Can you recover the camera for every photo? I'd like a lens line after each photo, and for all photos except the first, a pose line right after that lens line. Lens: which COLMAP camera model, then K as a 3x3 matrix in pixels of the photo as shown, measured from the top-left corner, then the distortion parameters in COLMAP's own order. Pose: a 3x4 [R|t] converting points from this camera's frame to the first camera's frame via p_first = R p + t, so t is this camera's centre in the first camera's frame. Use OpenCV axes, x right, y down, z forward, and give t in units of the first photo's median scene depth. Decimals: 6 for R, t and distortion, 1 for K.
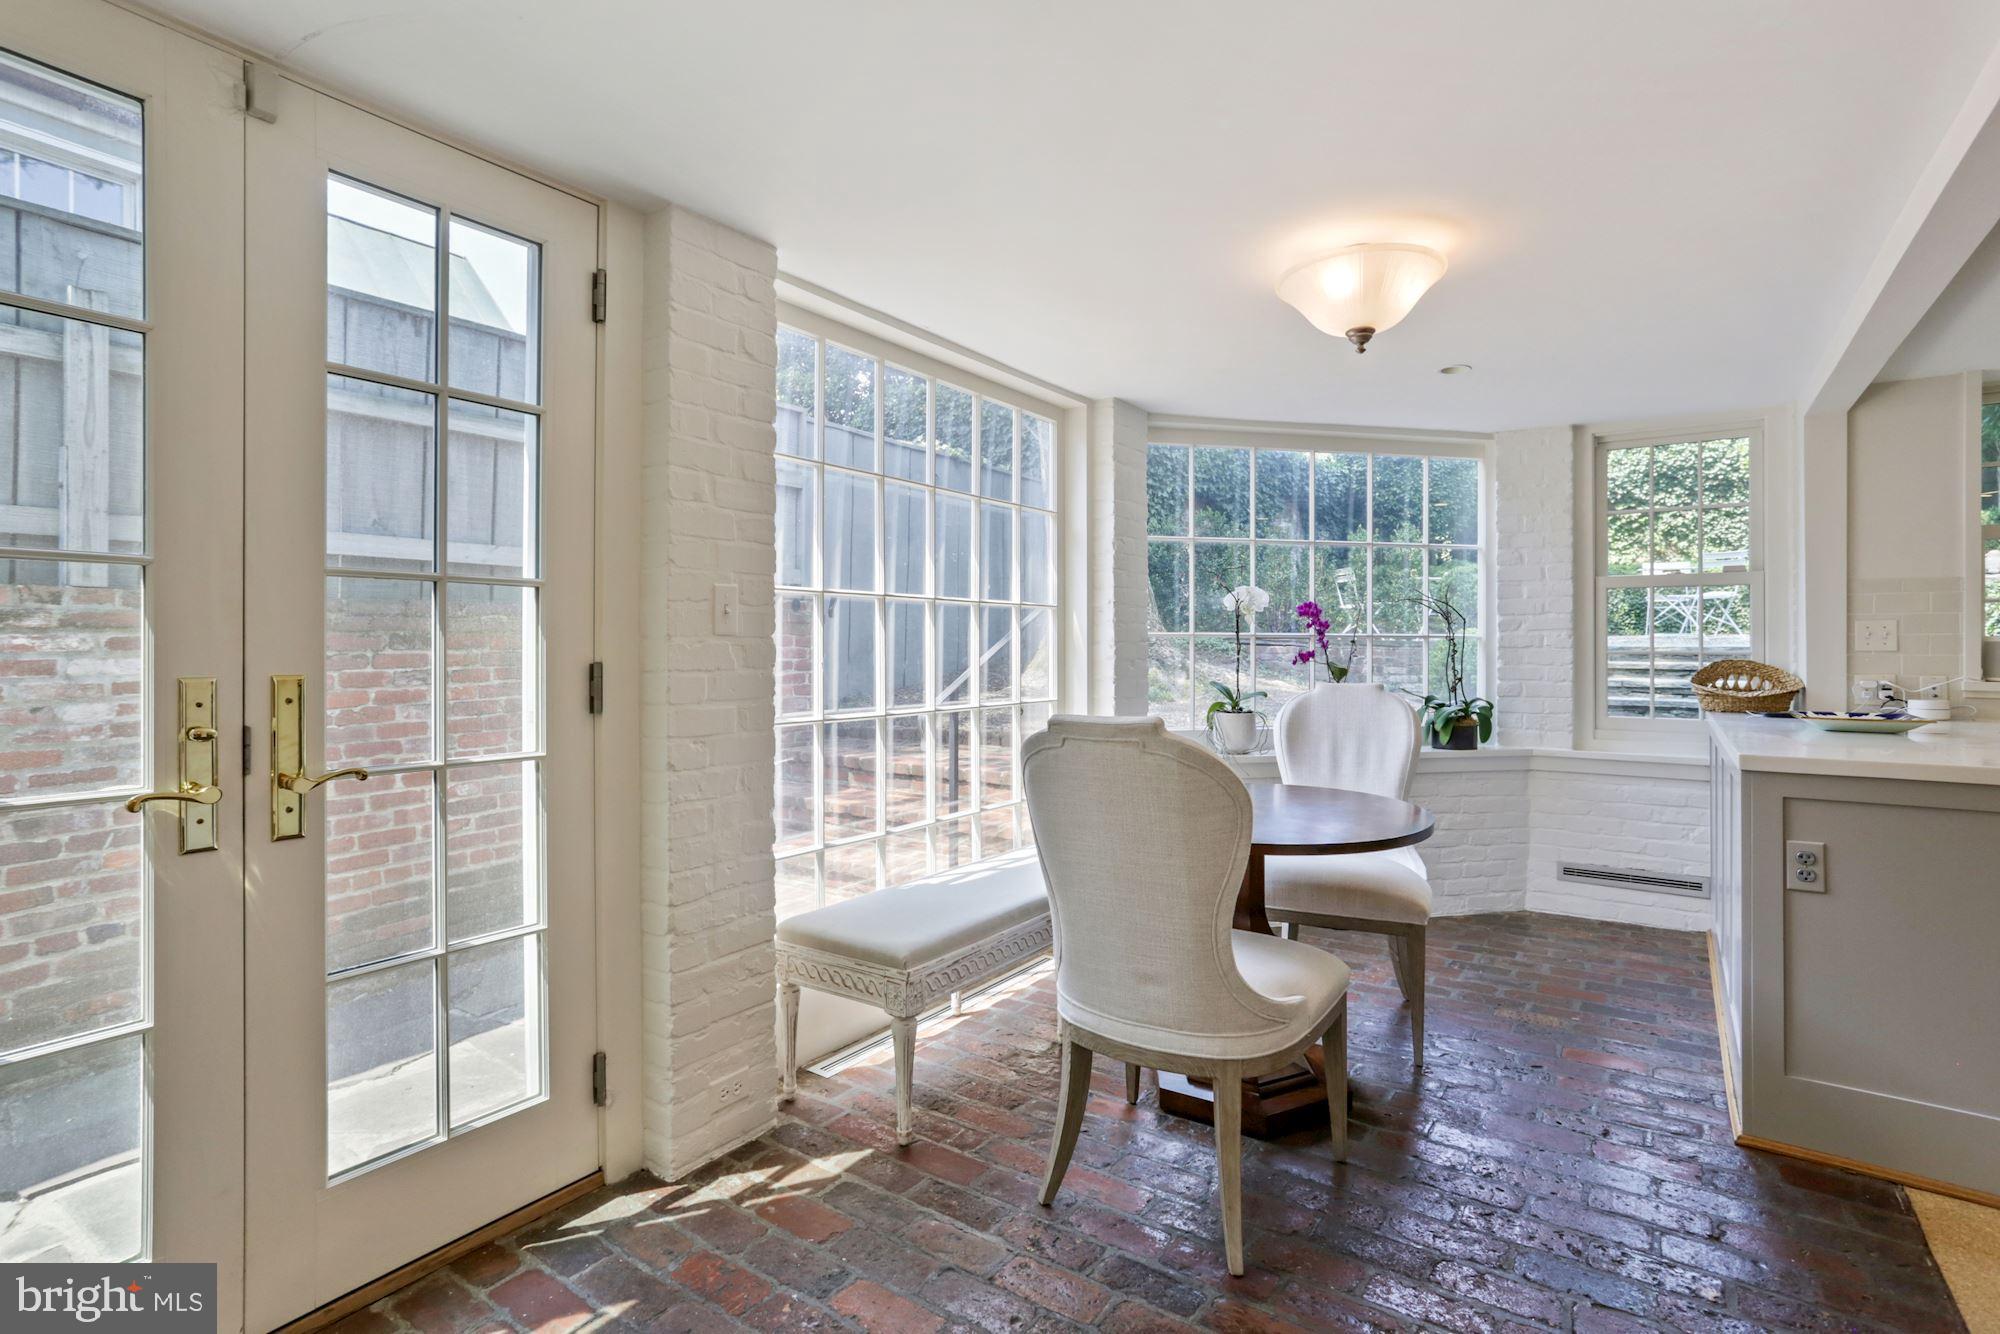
lens RADIAL K [[984.4, 0, 989.0], [0, 984.4, 640.9], [0, 0, 1]] dist [-0.046313, 0.031309]
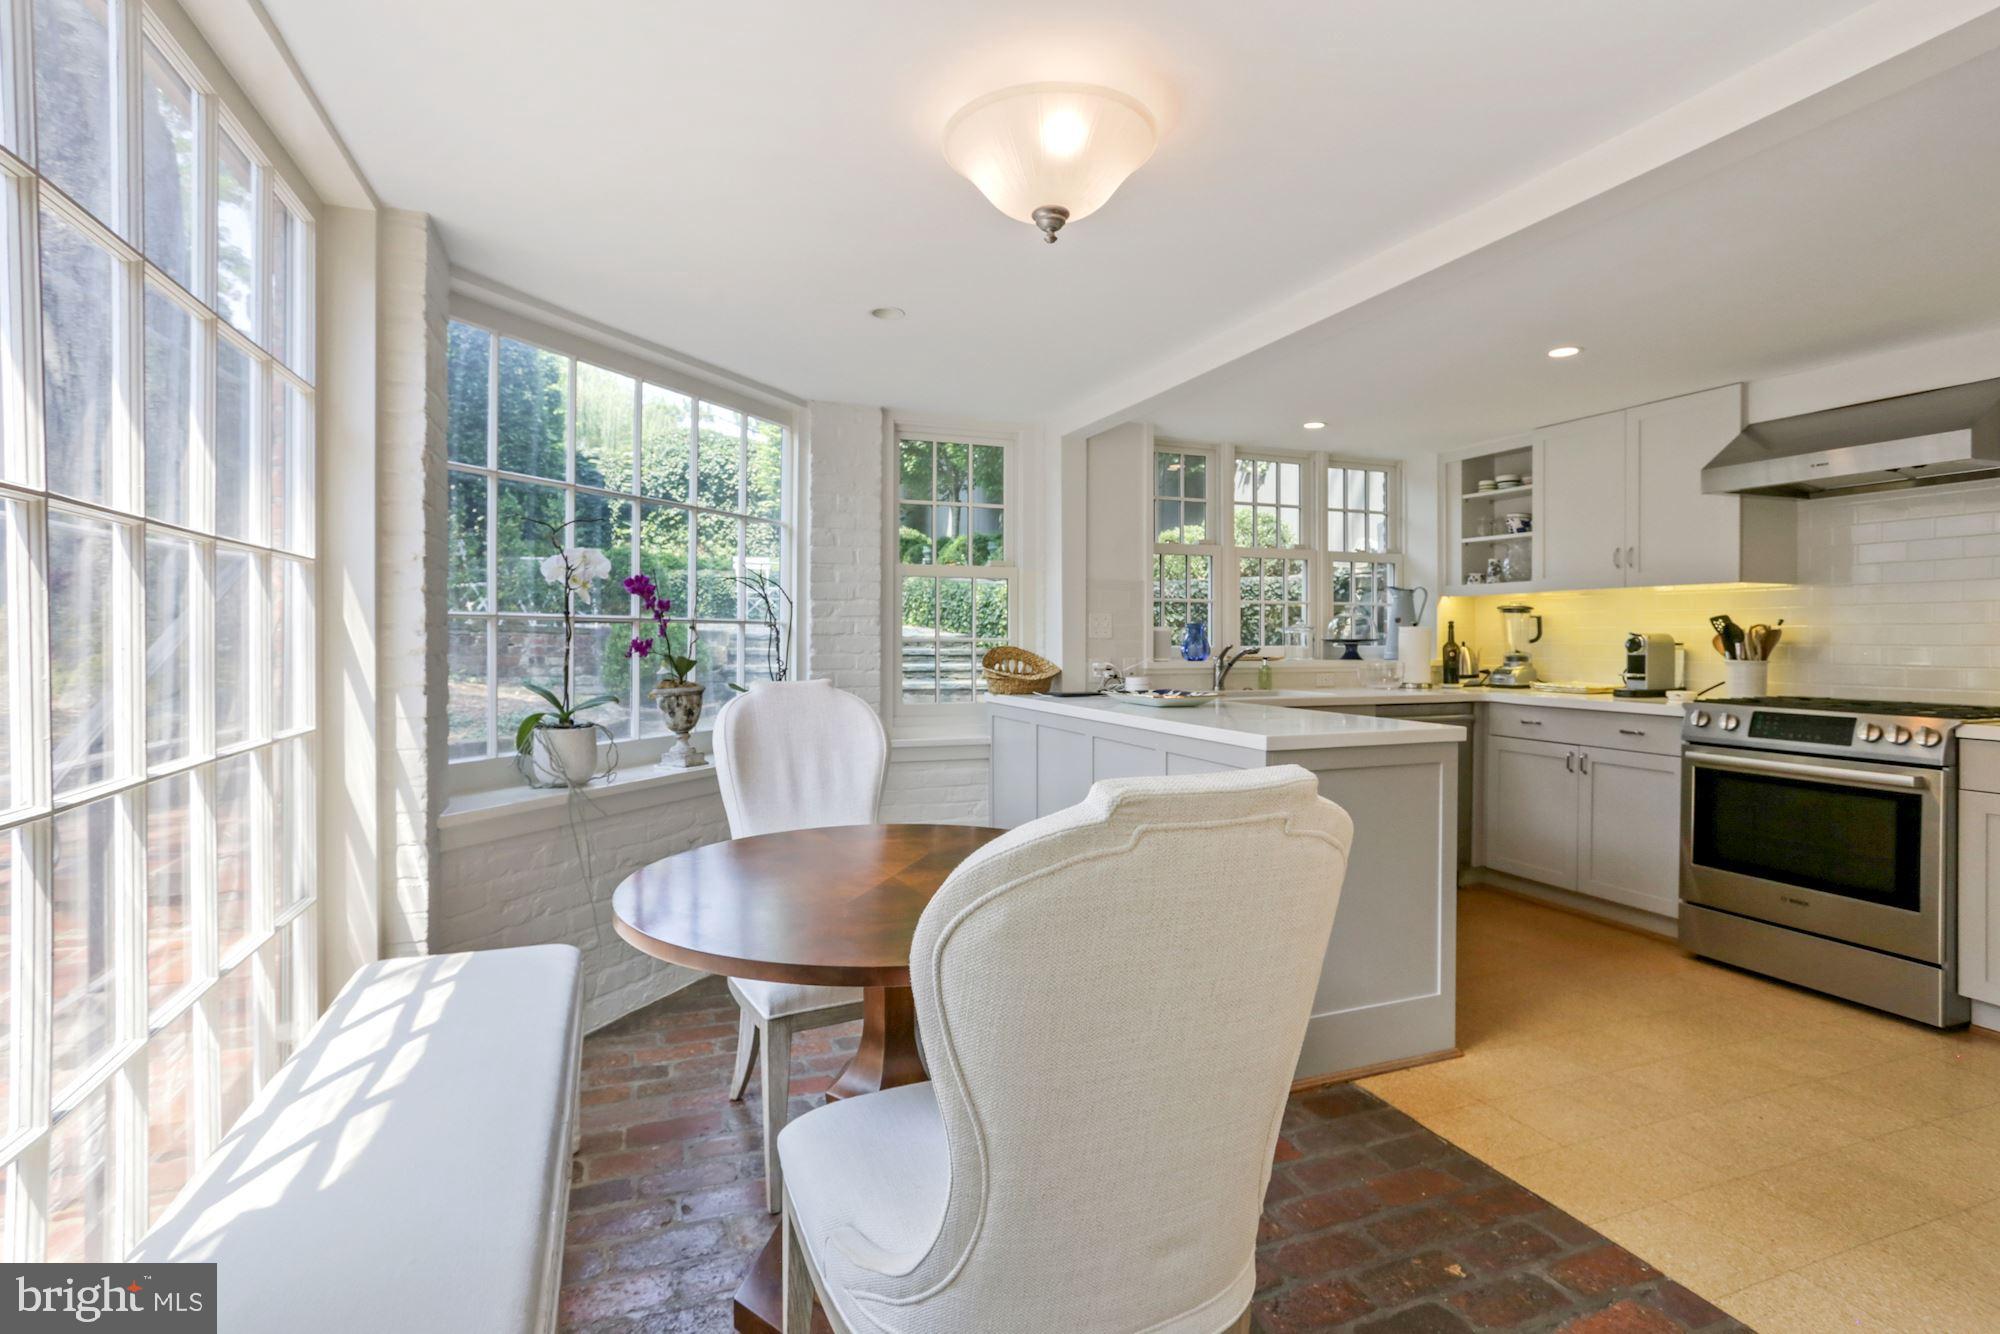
lens RADIAL K [[977.1, 0, 990.8], [0, 977.1, 642.4], [0, 0, 1]] dist [-0.044749, 0.029229]
pose [[0.560509, -0.004779, 0.828135, -0.150962], [-0.007874, 0.999907, 0.011099, 0.002468], [-0.828111, -0.012742, 0.560420, 0.354868]]
